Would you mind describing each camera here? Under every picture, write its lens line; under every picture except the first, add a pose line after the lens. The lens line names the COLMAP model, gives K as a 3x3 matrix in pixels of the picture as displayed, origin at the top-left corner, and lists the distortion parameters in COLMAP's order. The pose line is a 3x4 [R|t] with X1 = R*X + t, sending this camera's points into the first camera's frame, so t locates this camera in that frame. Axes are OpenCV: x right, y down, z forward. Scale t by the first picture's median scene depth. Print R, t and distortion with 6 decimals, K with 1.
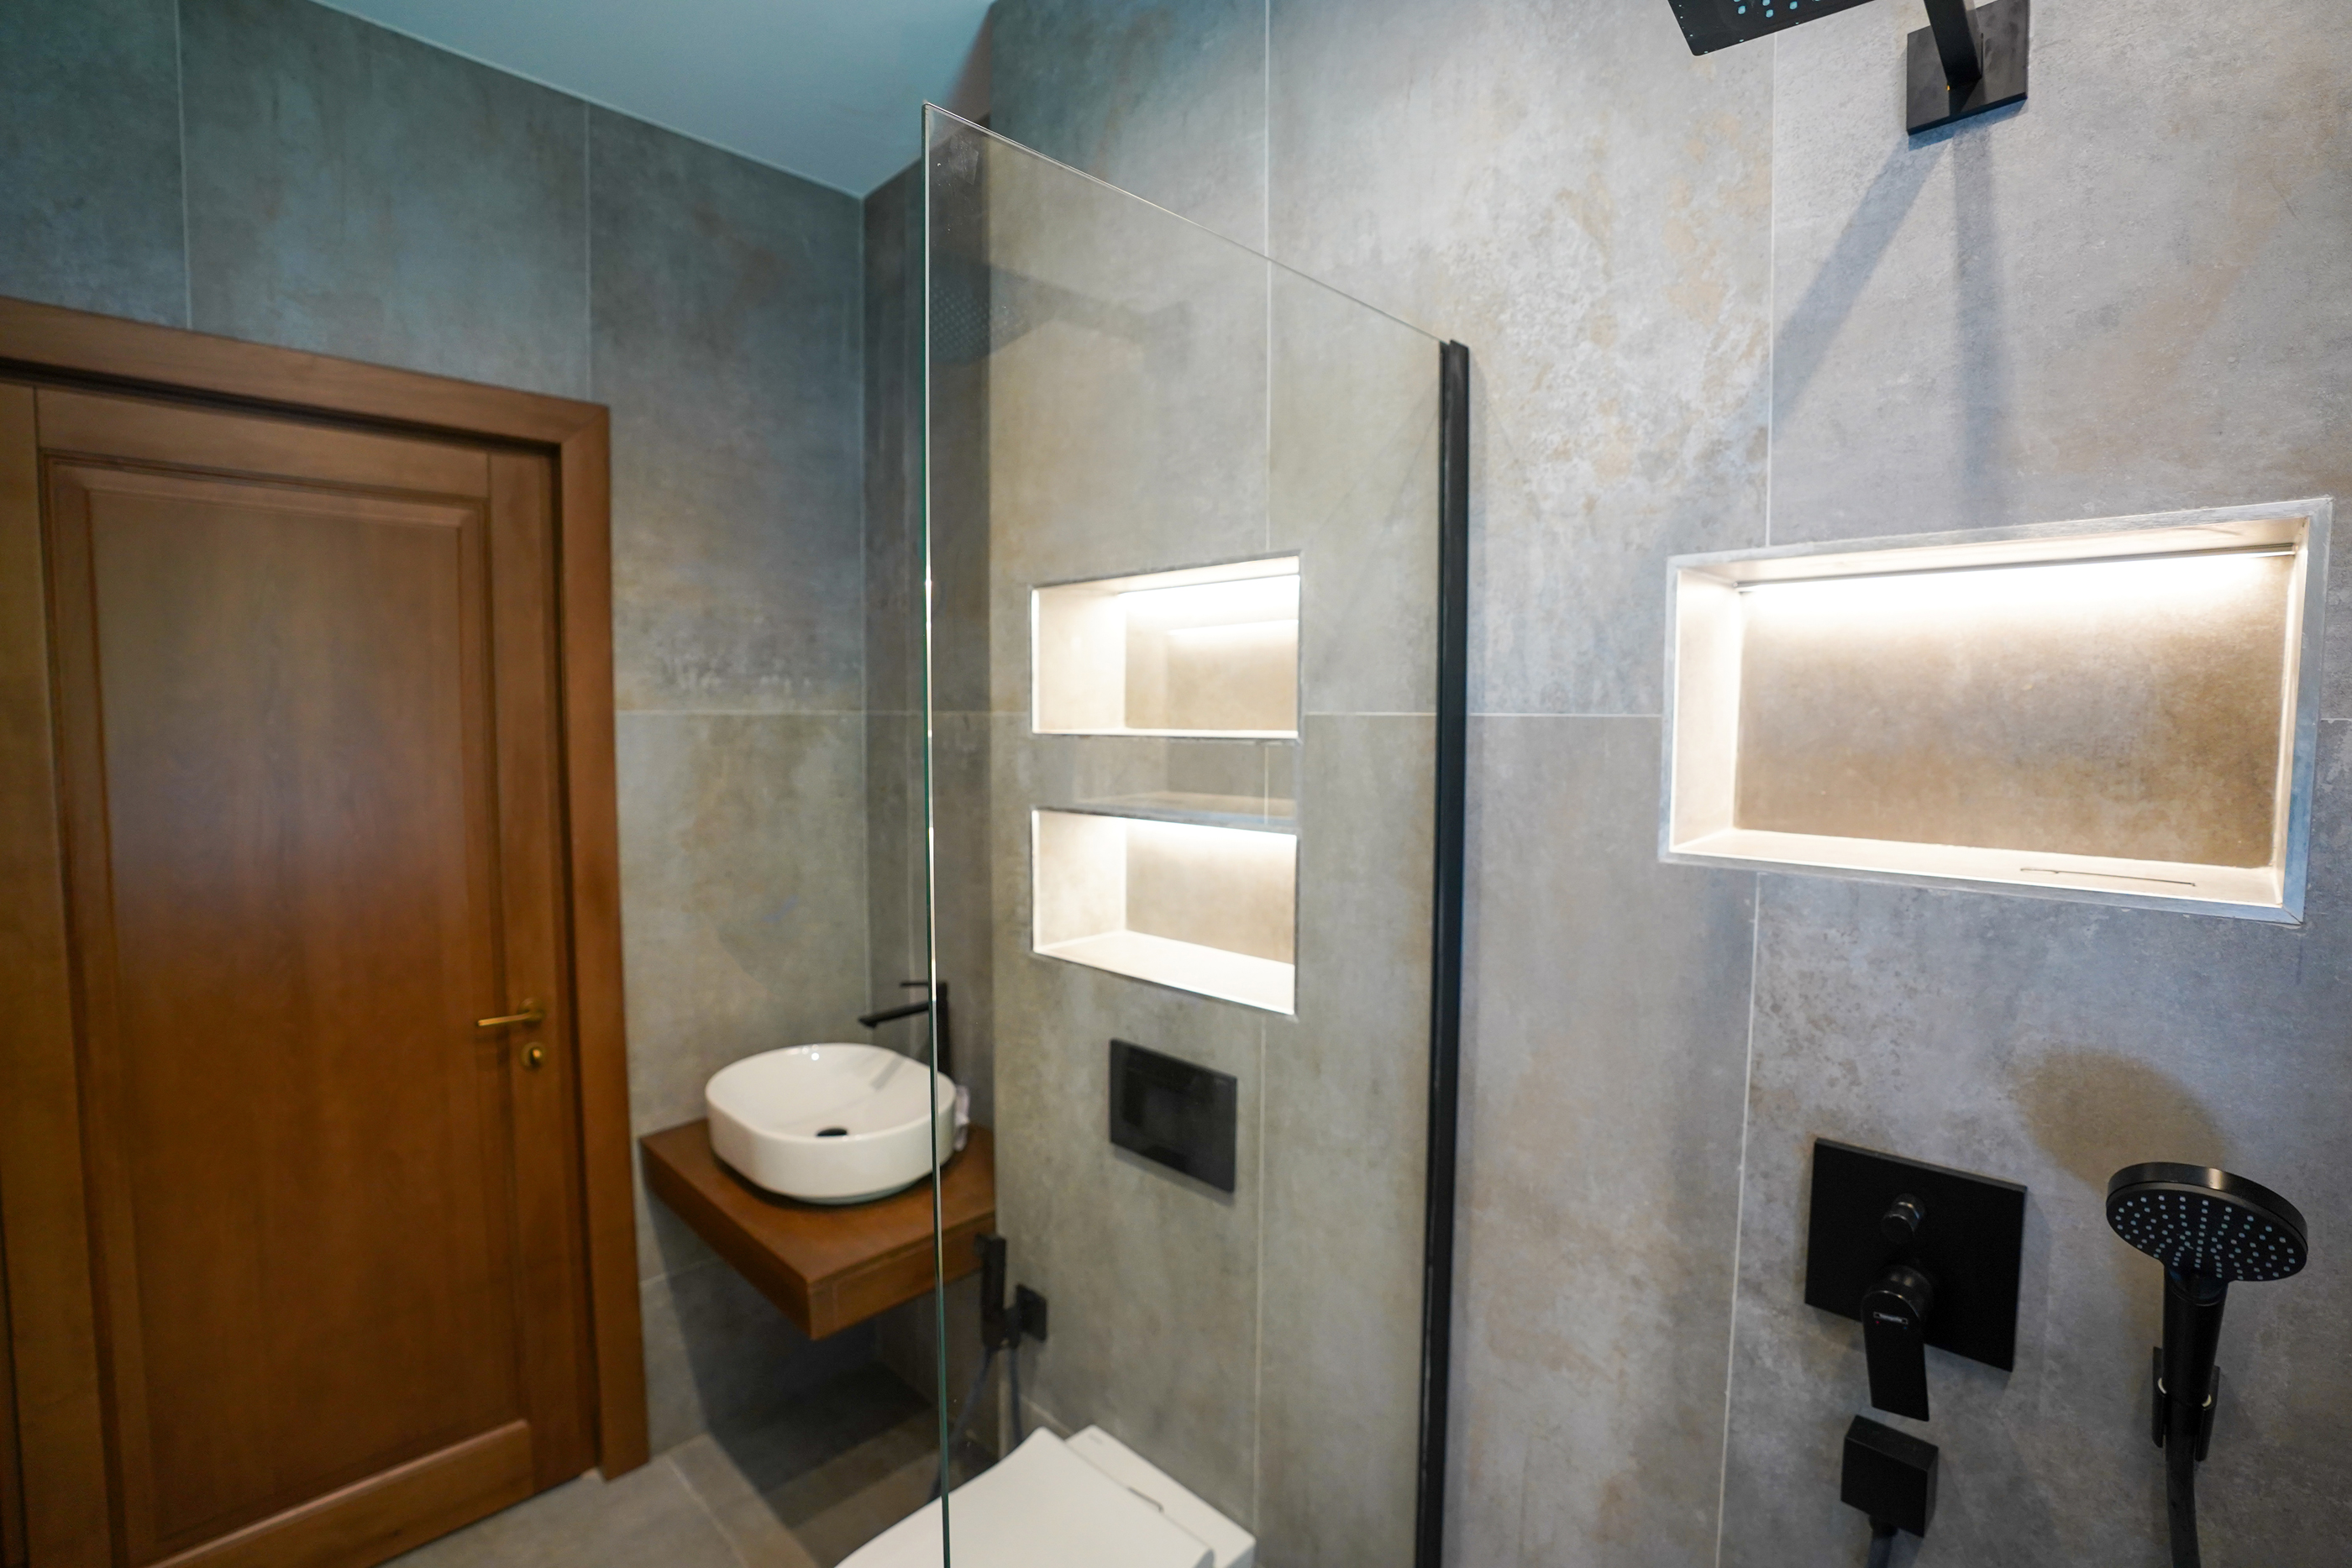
lens RADIAL K [[1084.4, 0, 1160.7], [0, 1084.4, 790.2], [0, 0, 1]] dist [-0.070514, 0.026644]
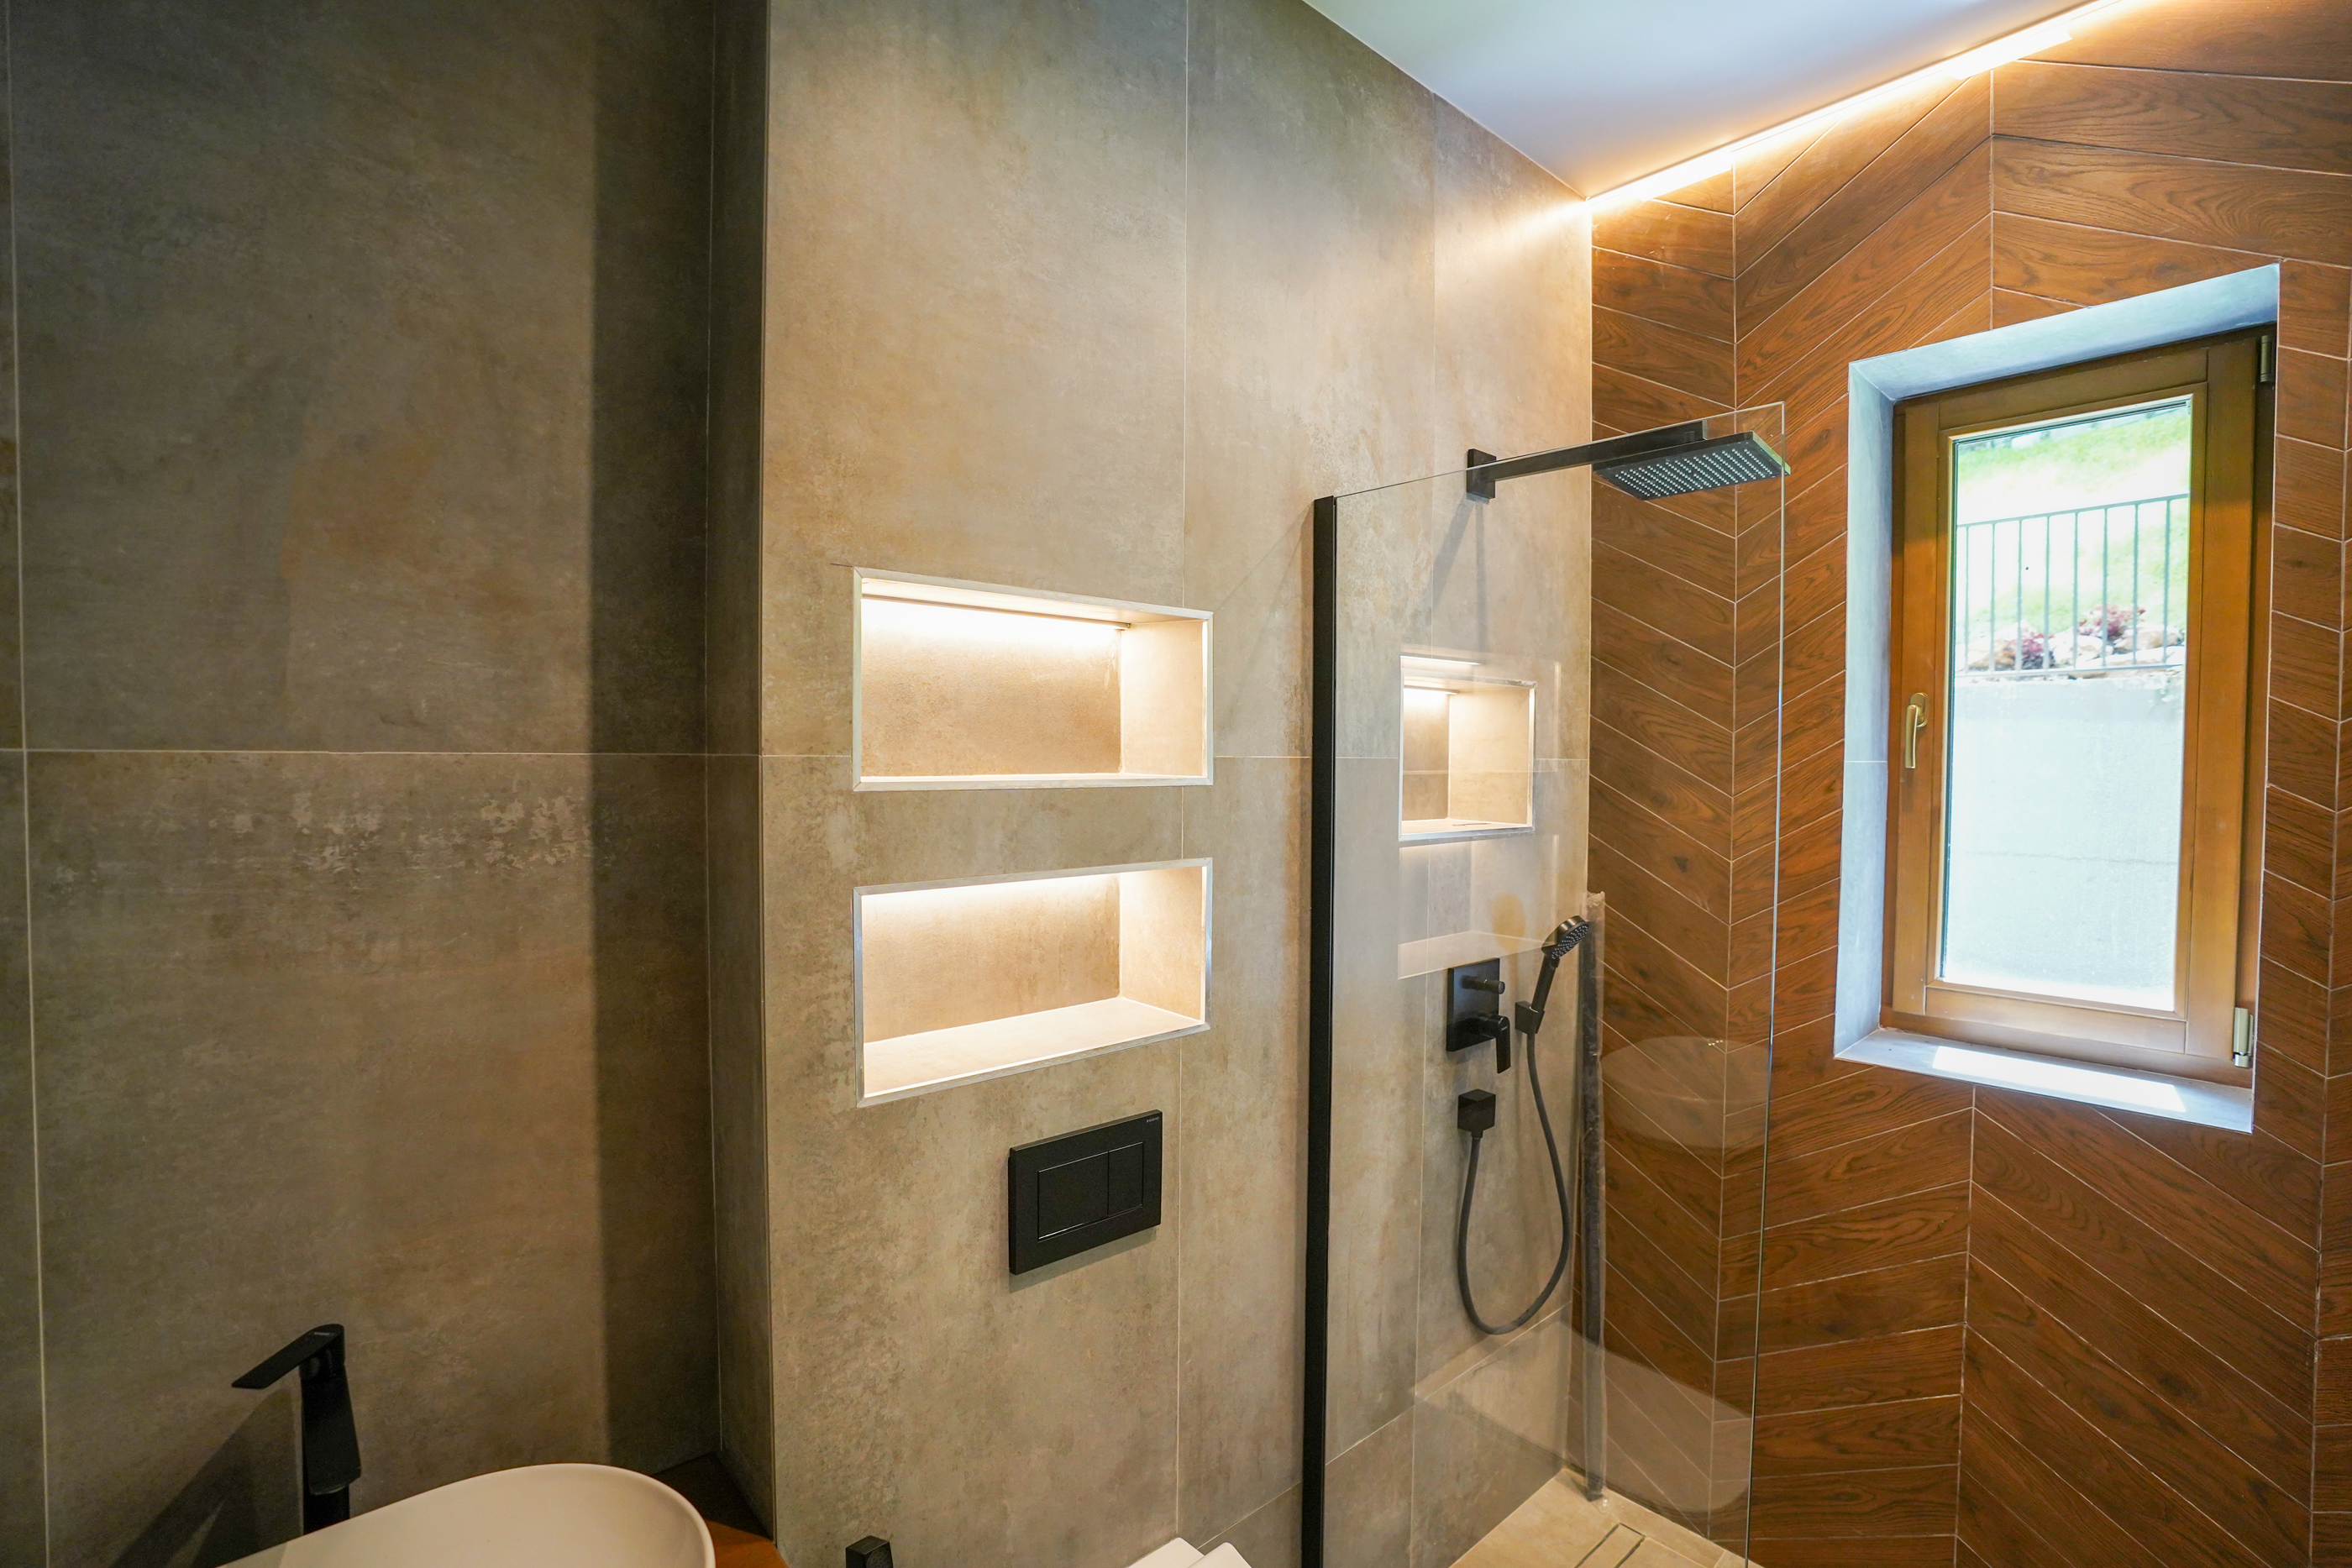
lens RADIAL K [[1084.4, 0, 1160.7], [0, 1084.4, 790.2], [0, 0, 1]] dist [-0.070514, 0.026644]
pose [[0.059881, -0.037255, 0.997510, -1.014900], [0.060362, 0.997610, 0.033635, -0.077210], [-0.996379, 0.058198, 0.061986, 0.984147]]
